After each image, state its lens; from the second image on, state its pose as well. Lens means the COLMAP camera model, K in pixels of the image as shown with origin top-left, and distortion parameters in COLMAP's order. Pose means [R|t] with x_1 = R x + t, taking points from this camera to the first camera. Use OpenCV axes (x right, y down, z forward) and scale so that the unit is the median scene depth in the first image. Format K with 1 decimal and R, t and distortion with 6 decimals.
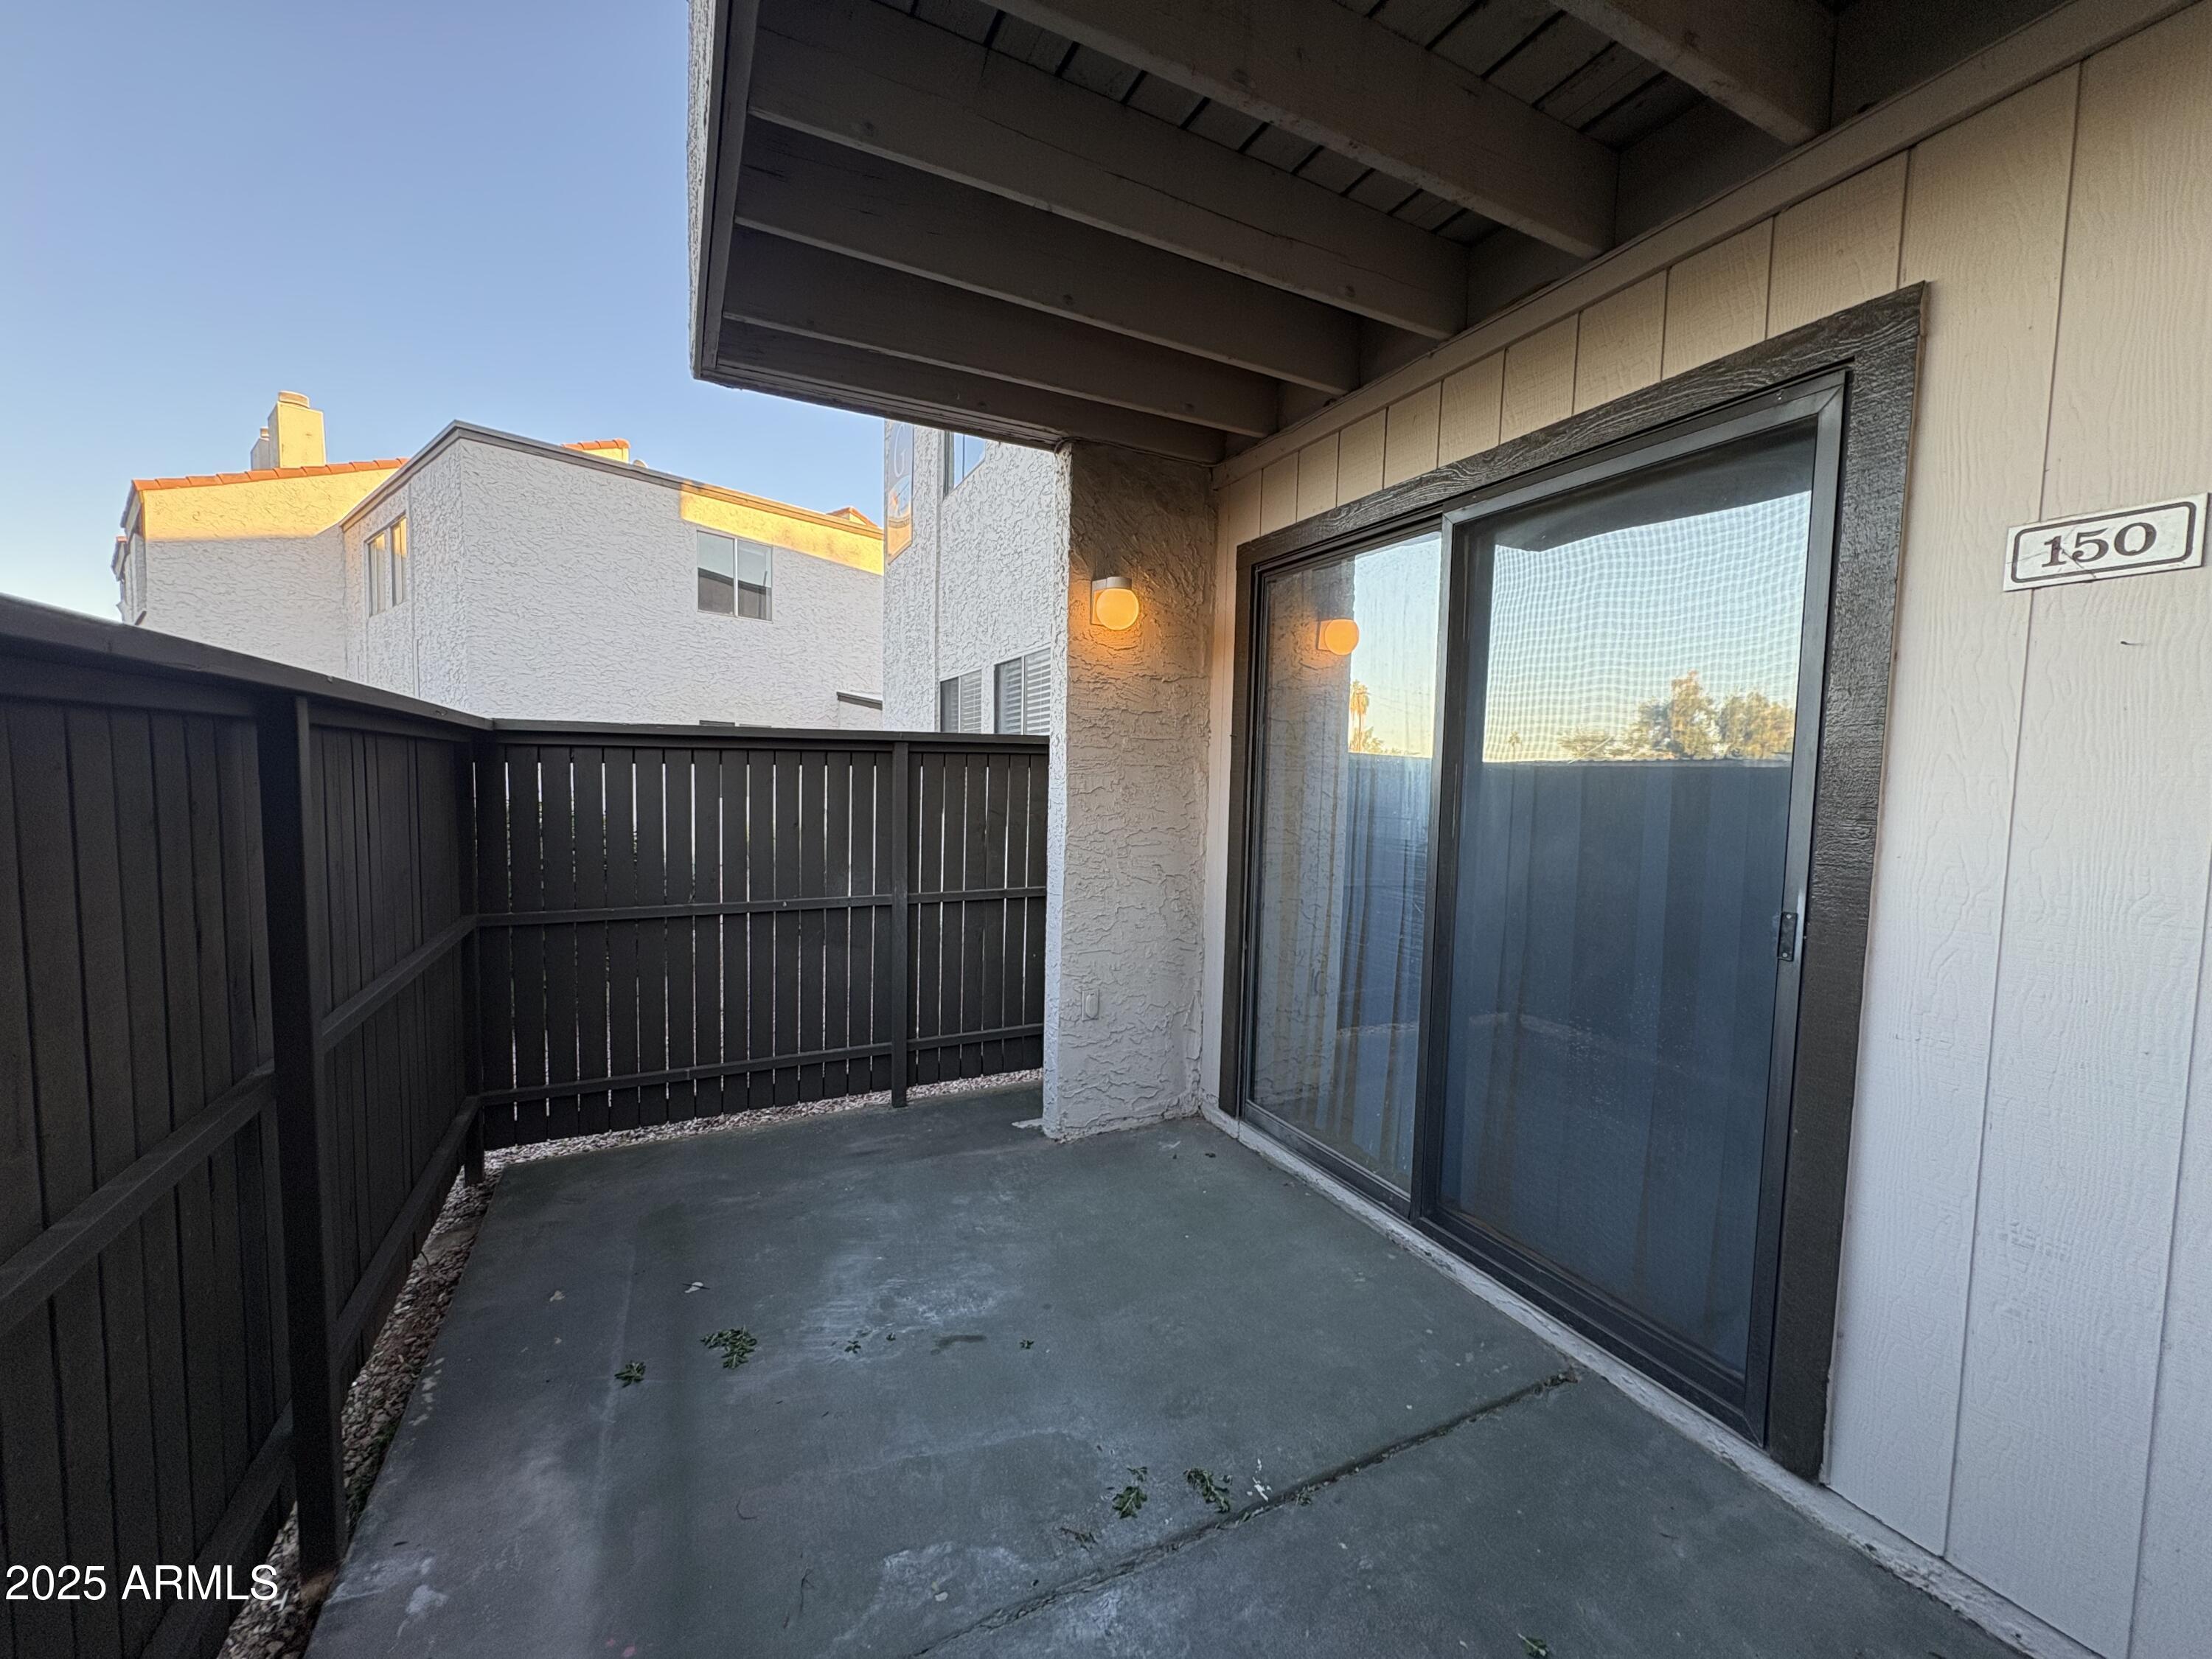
lens RADIAL K [[875.8, 0, 1106.0], [0, 875.8, 829.5], [0, 0, 1]] dist [-0.002389, 0.000143]
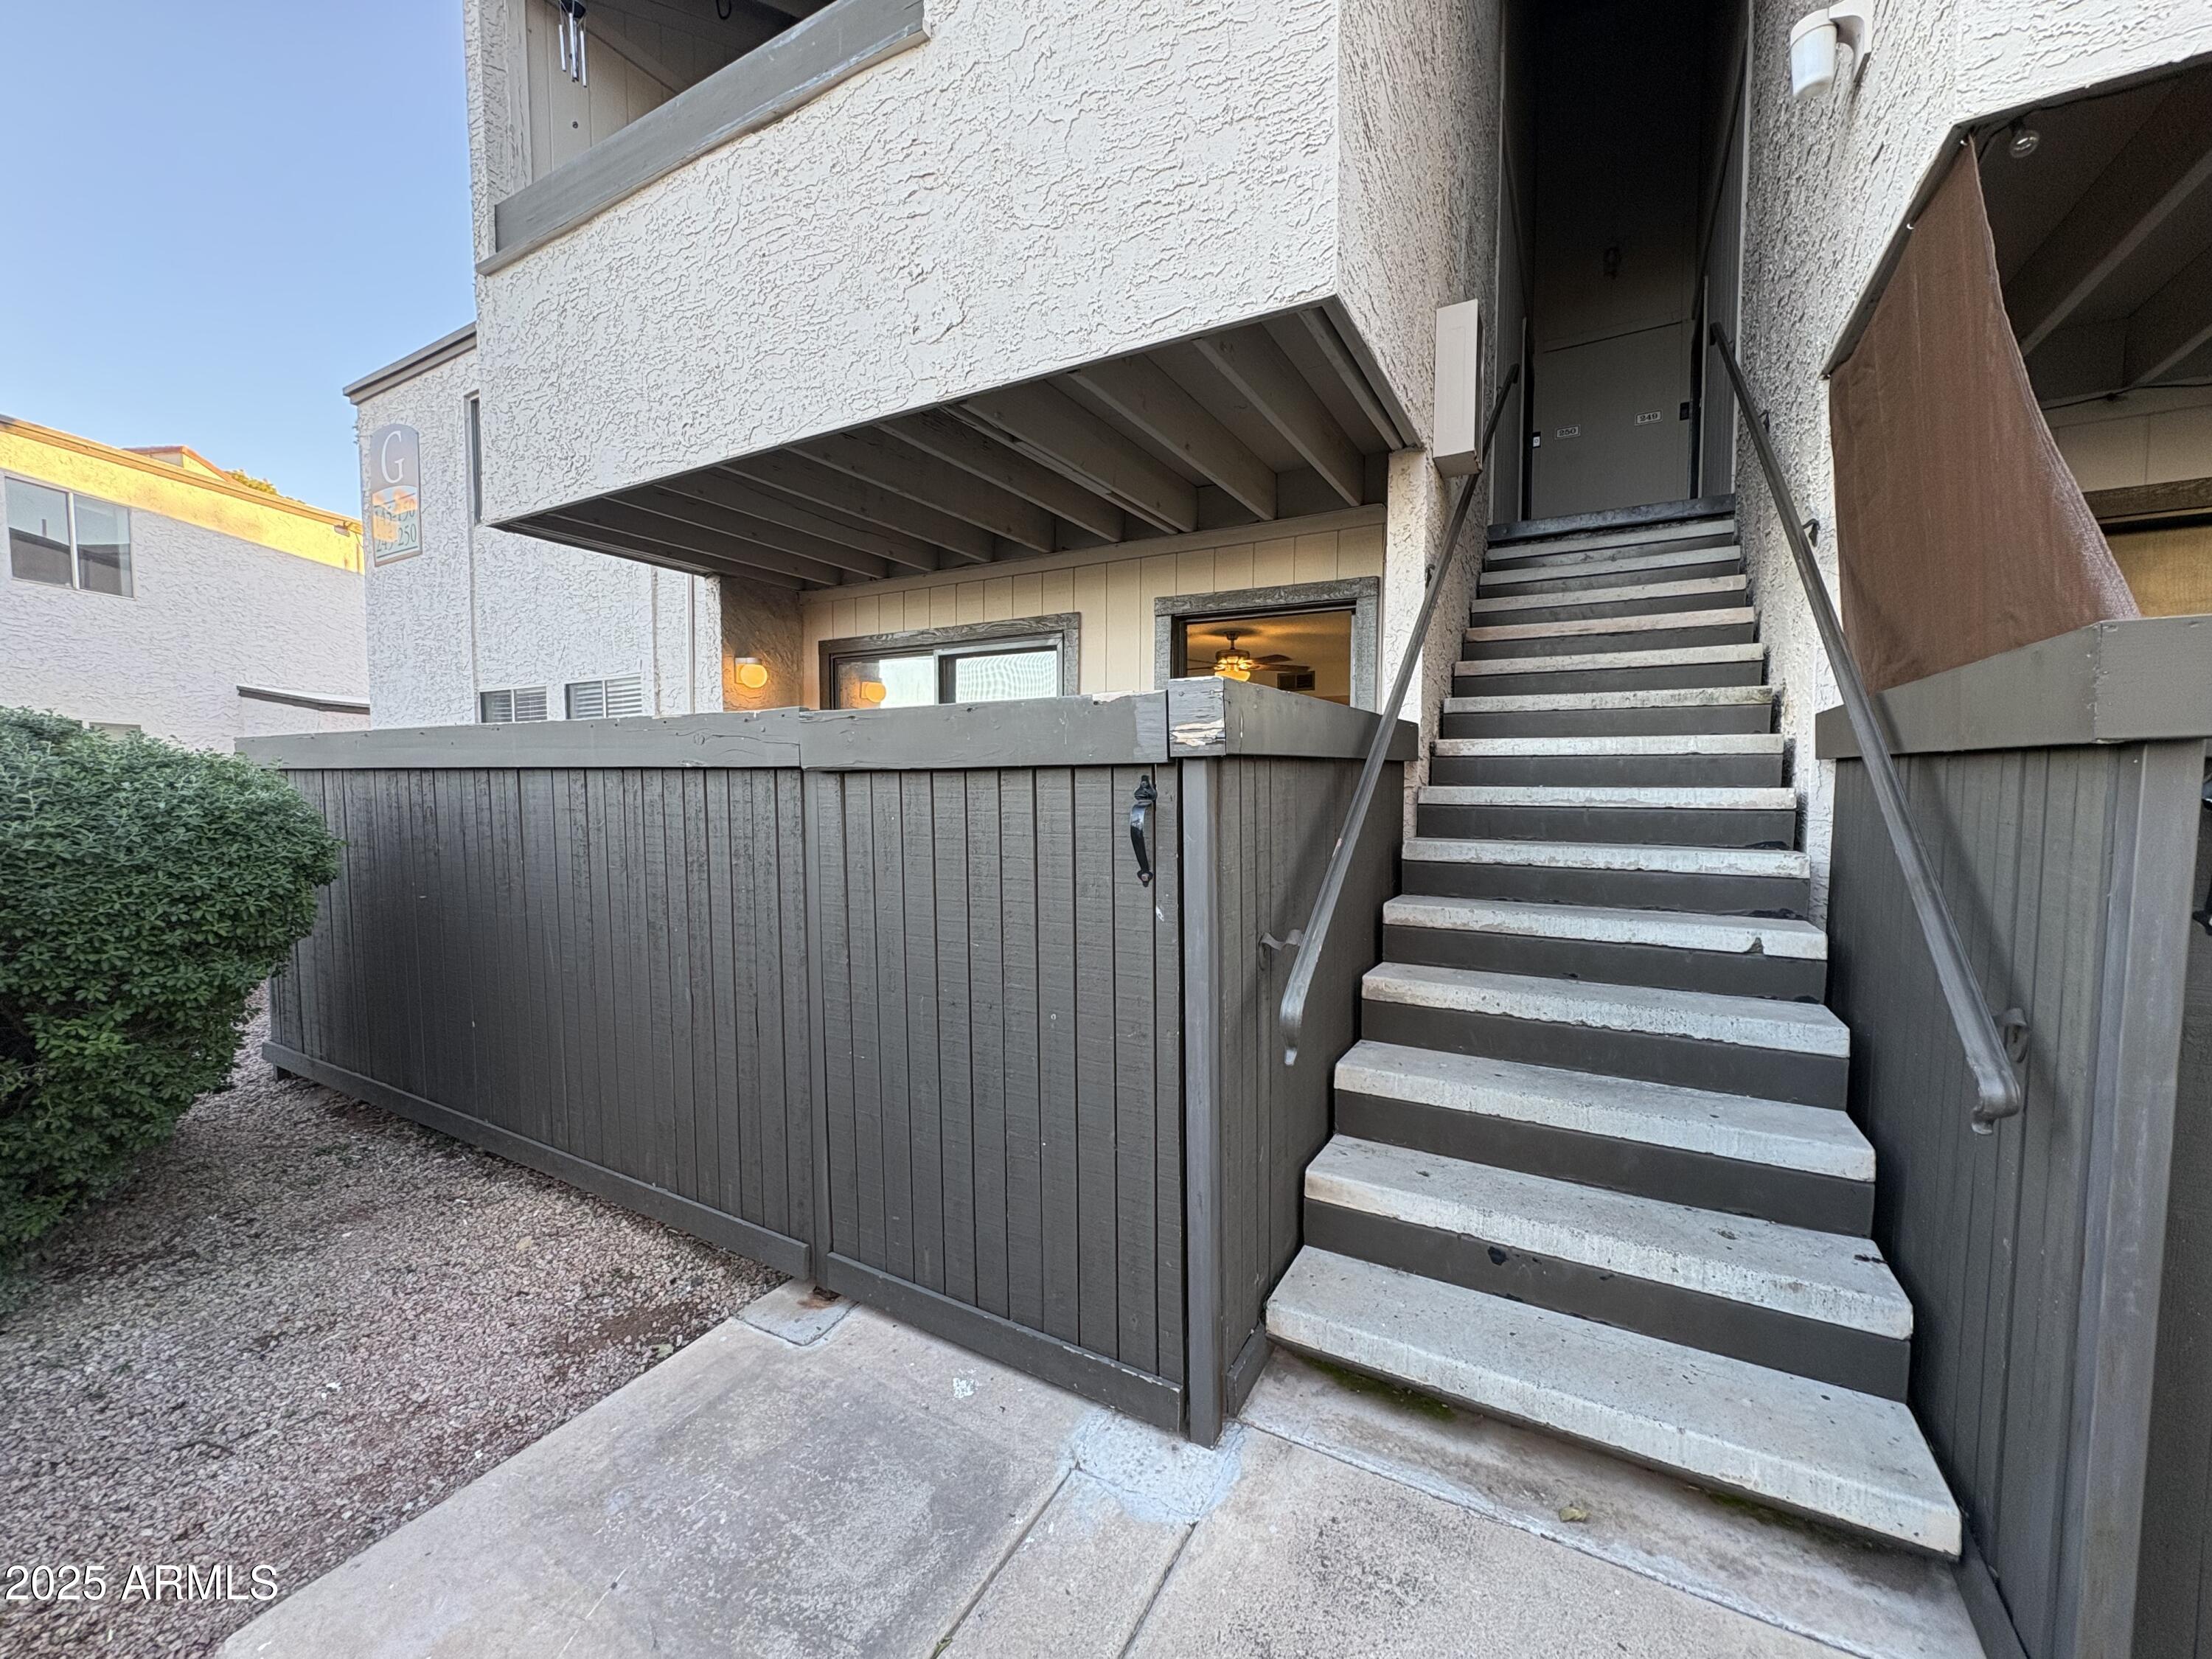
lens RADIAL K [[875.8, 0, 1106.0], [0, 875.8, 829.5], [0, 0, 1]] dist [-0.002389, 0.000143]
pose [[0.831343, -0.050846, 0.553429, -0.350627], [0.051172, 0.998579, 0.014876, 0.057360], [-0.553399, 0.015953, 0.832763, -0.758299]]
